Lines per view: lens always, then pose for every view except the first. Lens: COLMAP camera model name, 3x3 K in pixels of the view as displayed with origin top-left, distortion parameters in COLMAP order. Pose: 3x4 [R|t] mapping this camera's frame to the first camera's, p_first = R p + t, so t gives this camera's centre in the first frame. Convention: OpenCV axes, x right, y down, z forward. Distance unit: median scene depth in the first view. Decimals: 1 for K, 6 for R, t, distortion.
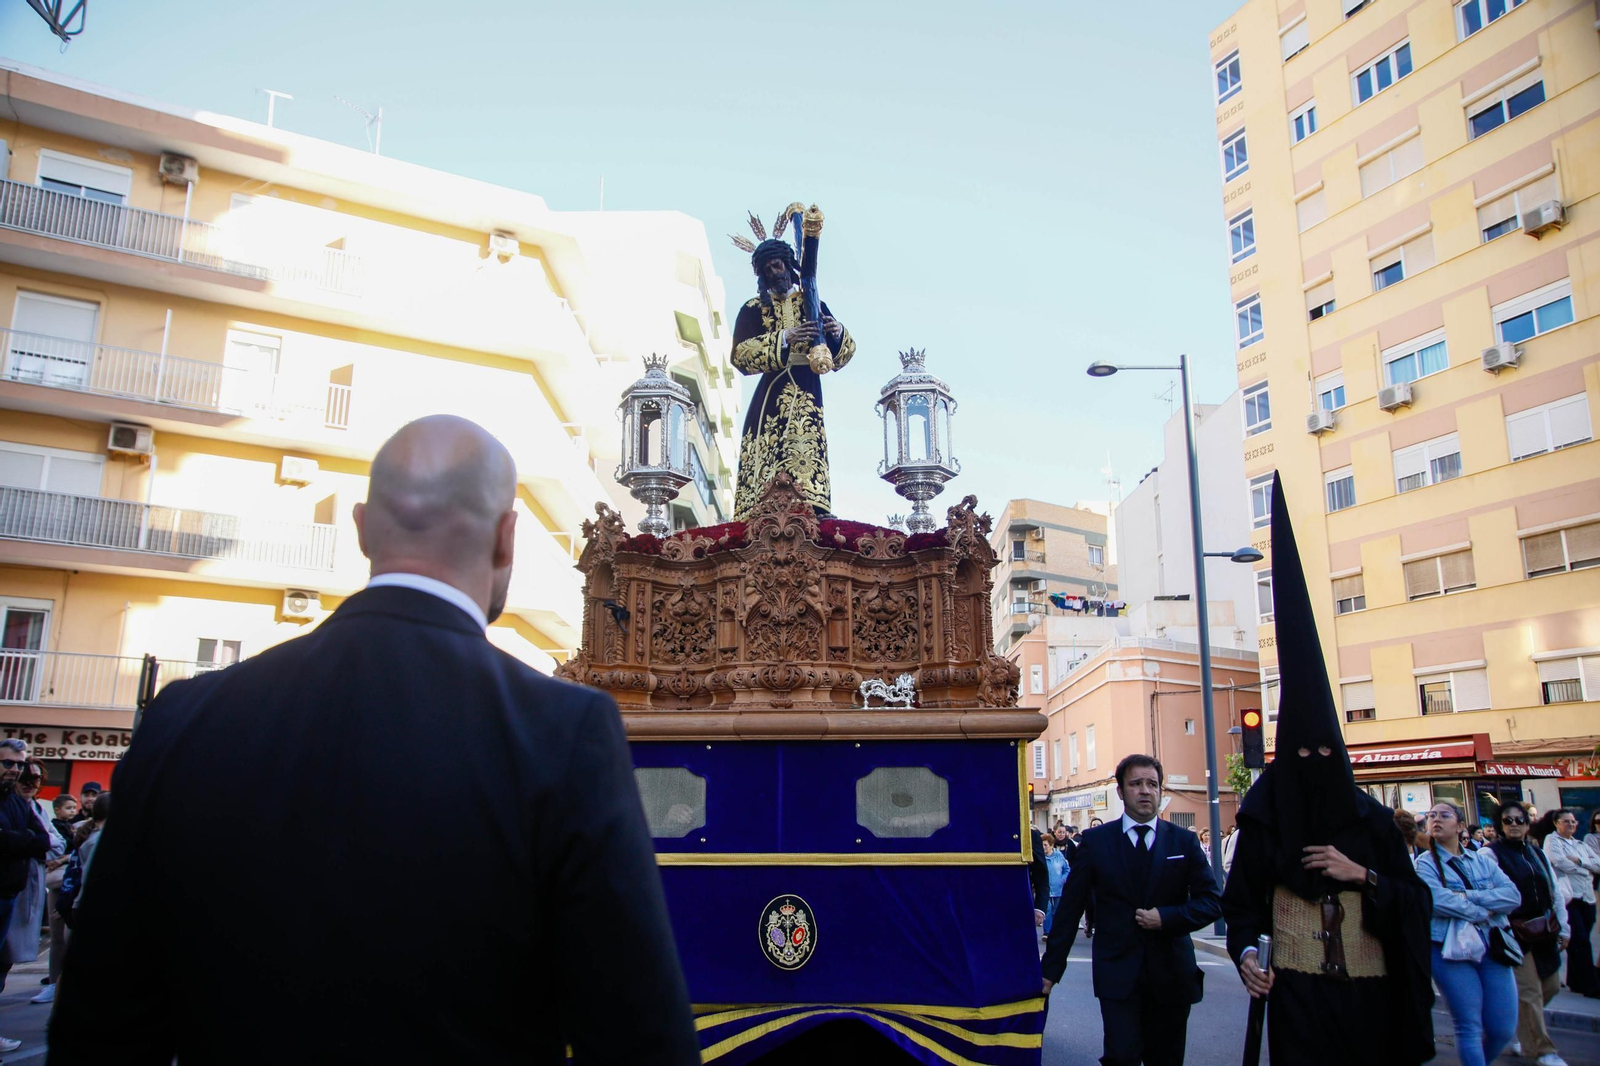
lens RADIAL K [[1295.1, 0, 787.3], [0, 1295.1, 504.1], [0, 0, 1]] dist [-0.068222, 0.057072]
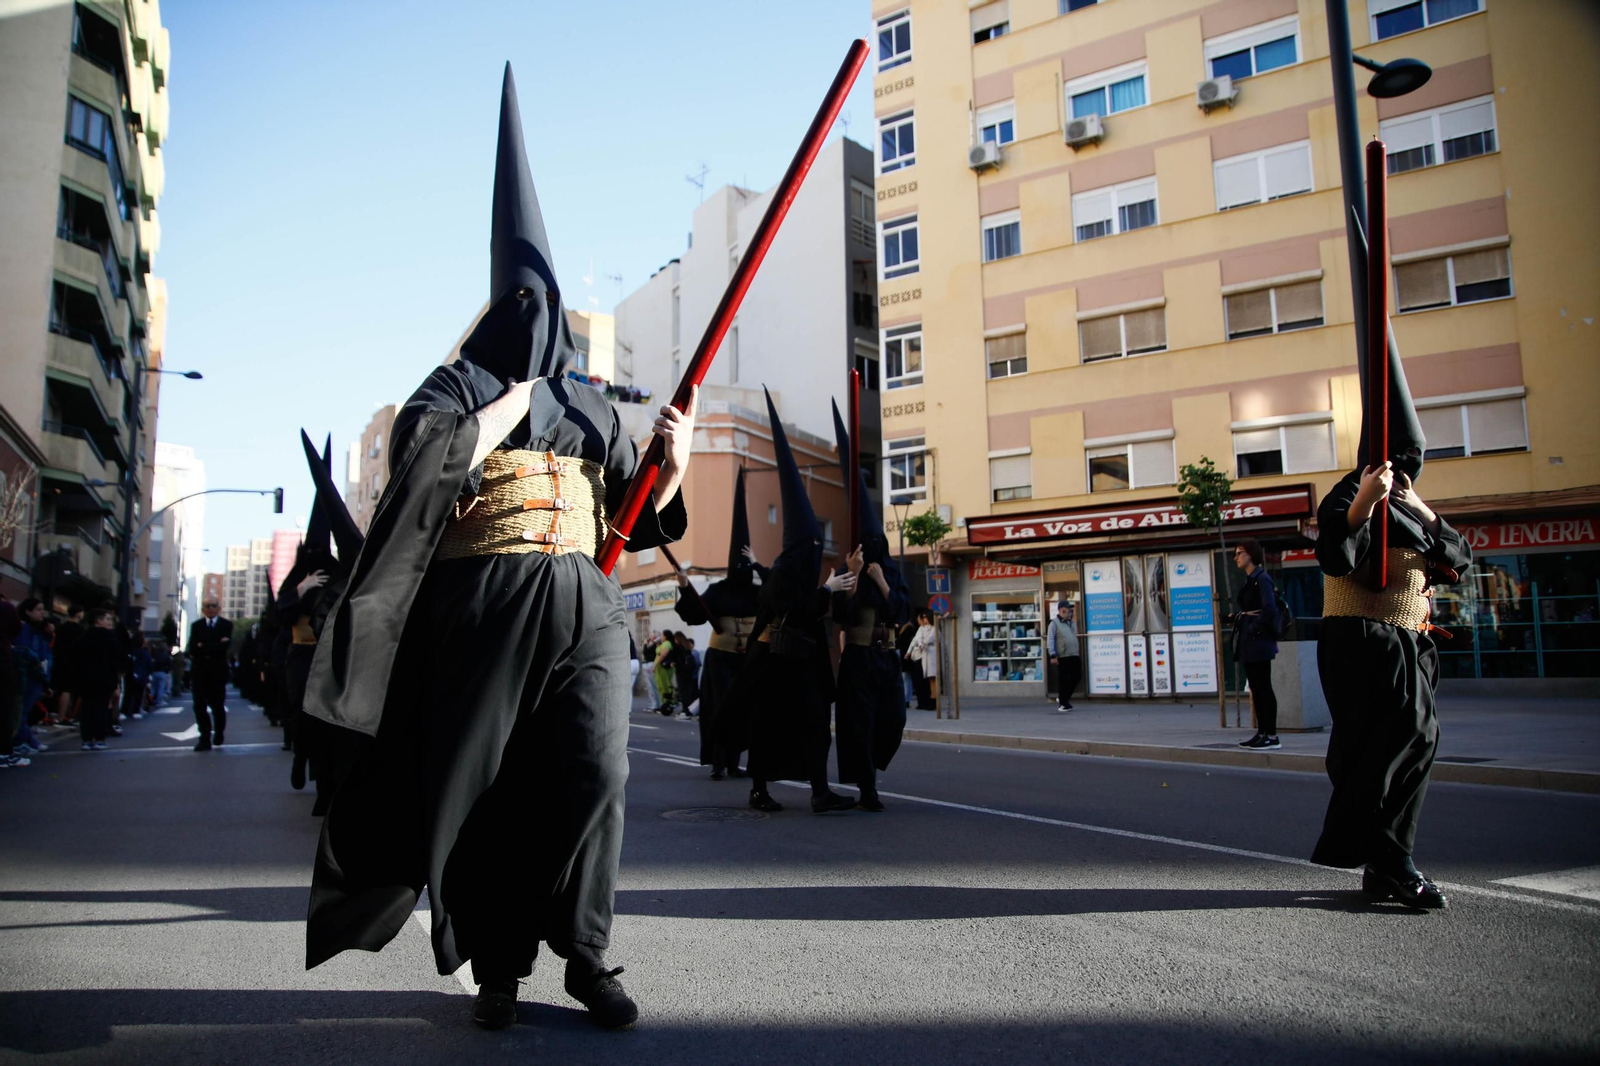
lens RADIAL K [[1019.7, 0, 835.7], [0, 1019.7, 551.8], [0, 0, 1]] dist [-0.085895, 0.003491]
pose [[0.842657, 0.022687, 0.537973, -0.024109], [-0.104195, 0.987098, 0.121579, 0.136996], [-0.528273, -0.158503, 0.834149, 0.496179]]
